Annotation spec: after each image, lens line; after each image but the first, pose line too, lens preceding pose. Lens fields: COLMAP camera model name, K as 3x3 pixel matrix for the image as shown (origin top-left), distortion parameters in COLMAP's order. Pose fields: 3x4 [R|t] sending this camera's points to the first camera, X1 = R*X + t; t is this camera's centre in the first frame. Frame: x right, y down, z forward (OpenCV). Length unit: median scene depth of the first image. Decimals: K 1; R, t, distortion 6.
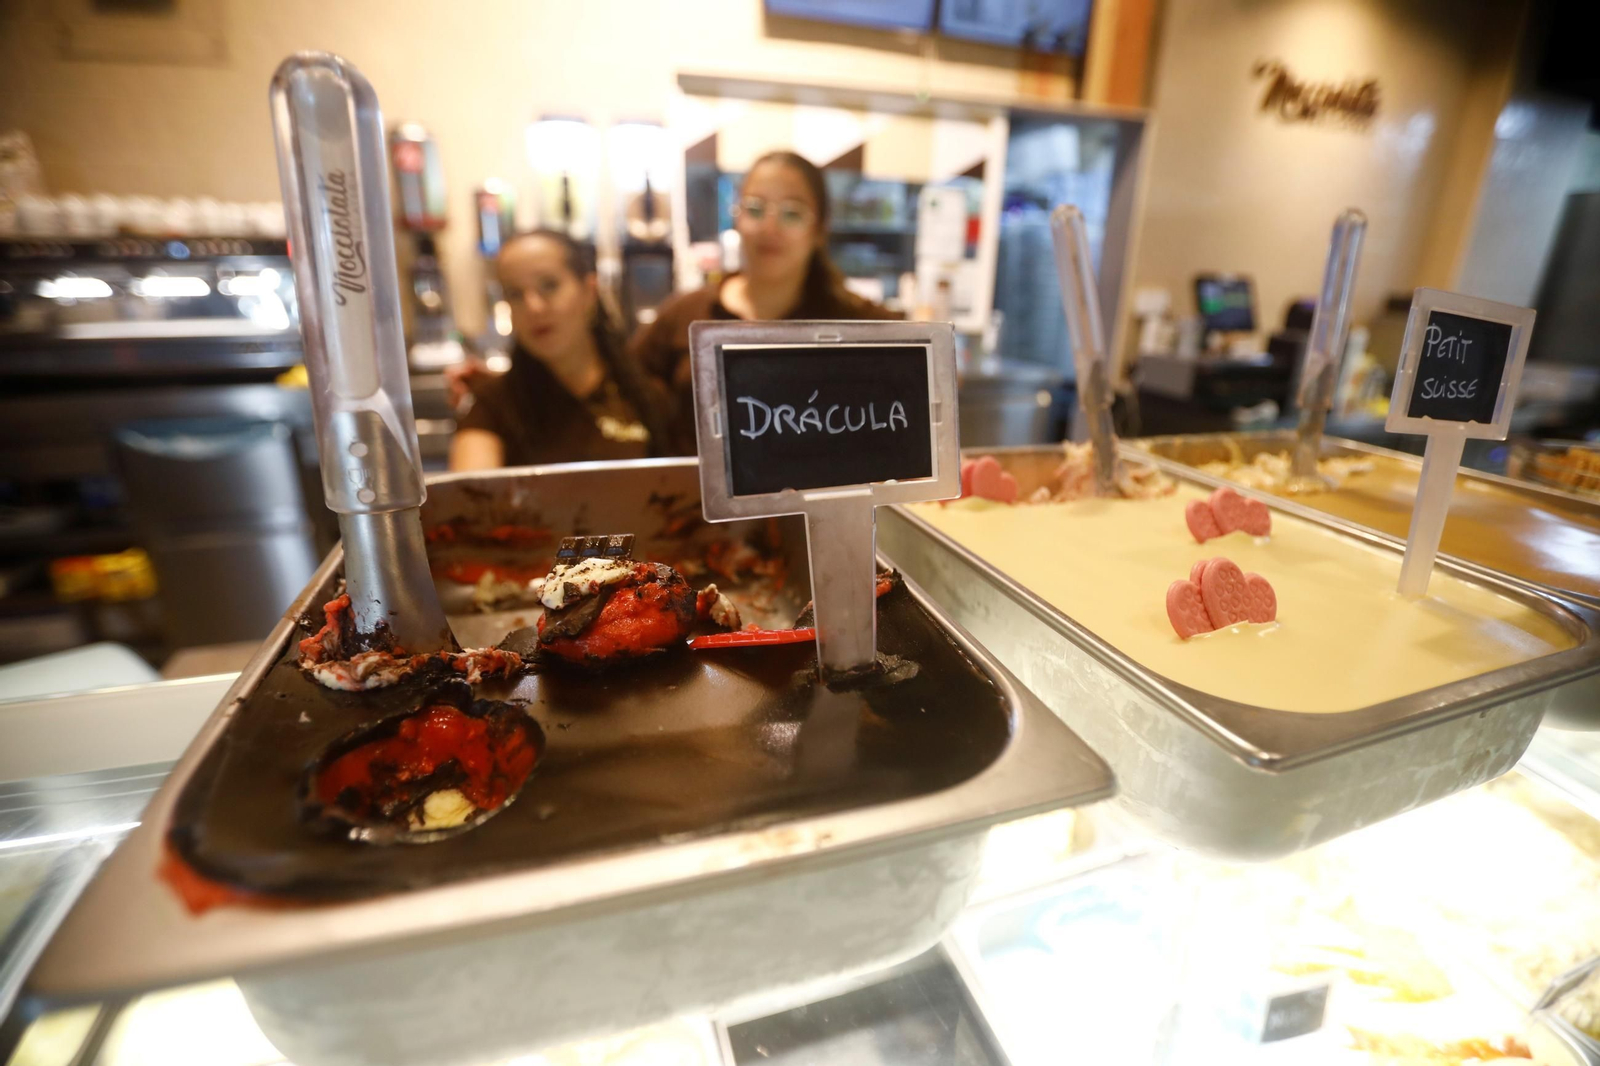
lens RADIAL K [[722.3, 0, 789.9], [0, 722.3, 546.2], [0, 0, 1]] dist [-0.064492, 0.010755]
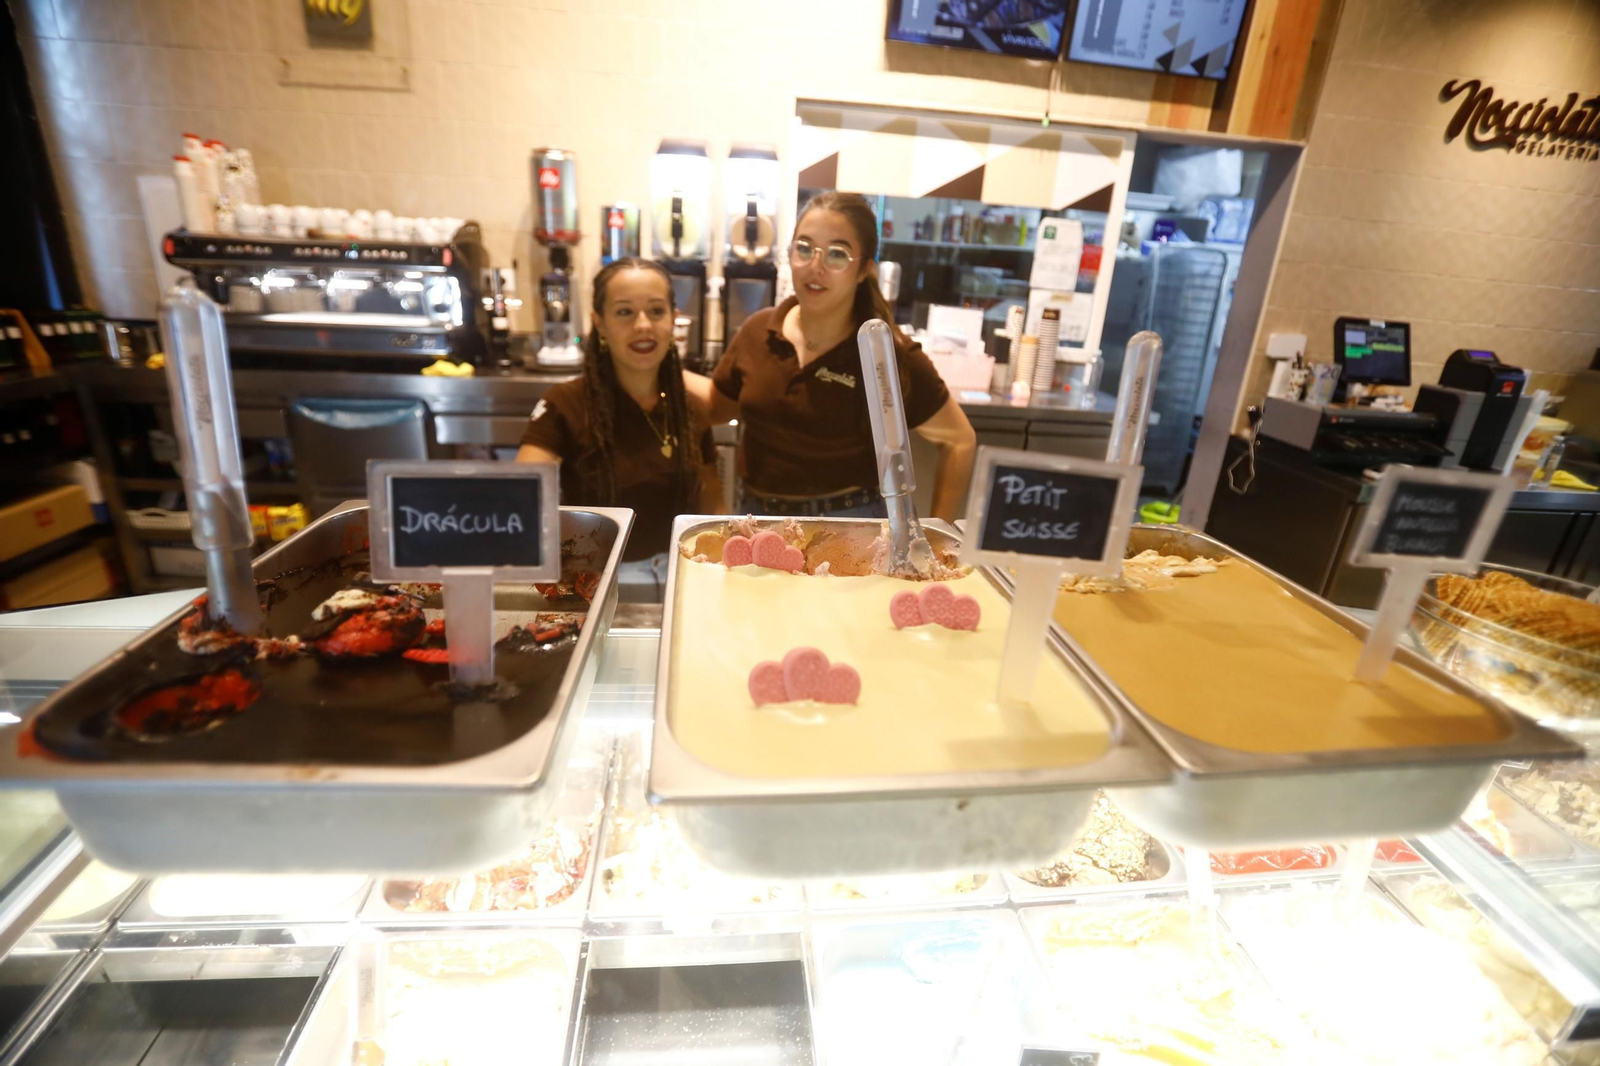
lens RADIAL K [[722.3, 0, 789.4], [0, 722.3, 545.9], [0, 0, 1]] dist [-0.064492, 0.010755]
pose [[0.976961, 0.109920, -0.182933, 0.519695], [-0.110417, 0.993857, 0.007495, -0.110784], [0.182633, 0.012877, 0.983097, -0.184245]]
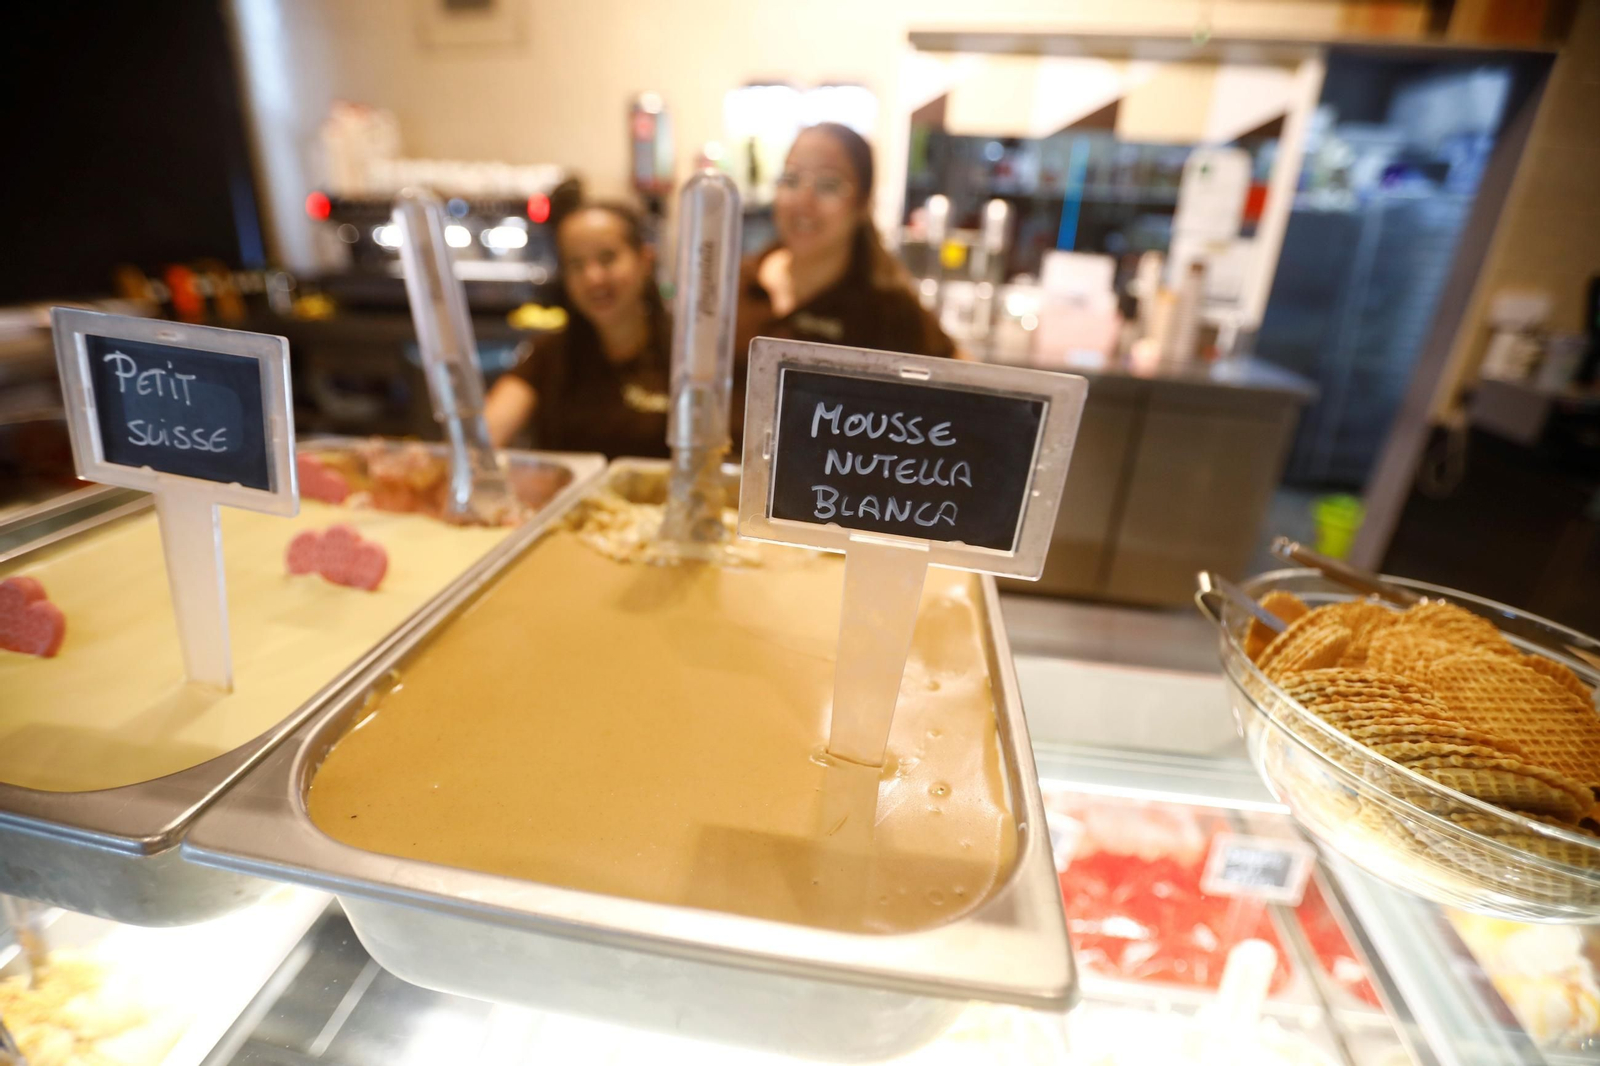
lens RADIAL K [[722.3, 0, 797.6], [0, 722.3, 545.3], [0, 0, 1]] dist [-0.064492, 0.010755]
pose [[0.893741, 0.198422, -0.402314, 1.300785], [-0.180756, 0.980117, 0.081847, -0.201533], [0.410555, -0.000429, 0.911836, 0.387300]]
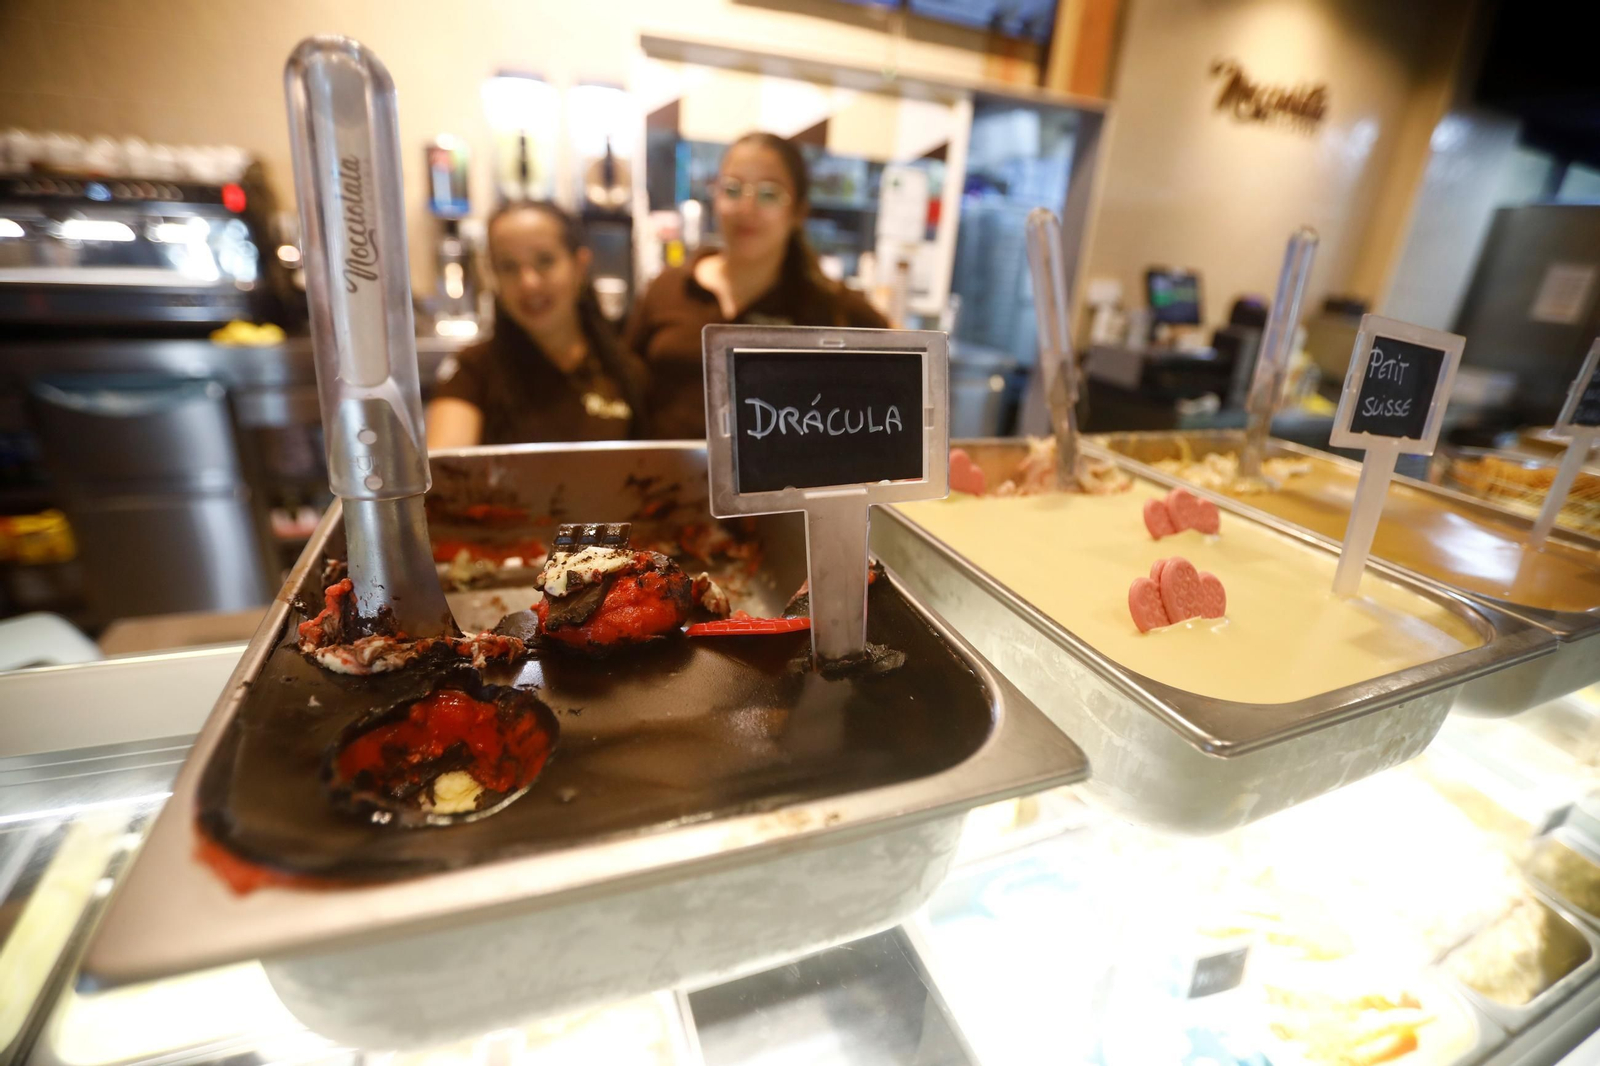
lens RADIAL K [[722.3, 0, 790.2], [0, 722.3, 546.6], [0, 0, 1]] dist [-0.064492, 0.010755]
pose [[0.997218, 0.022600, 0.071032, -0.038029], [-0.025076, 0.999102, 0.034158, -0.014730], [-0.070197, -0.035844, 0.996889, -0.024871]]
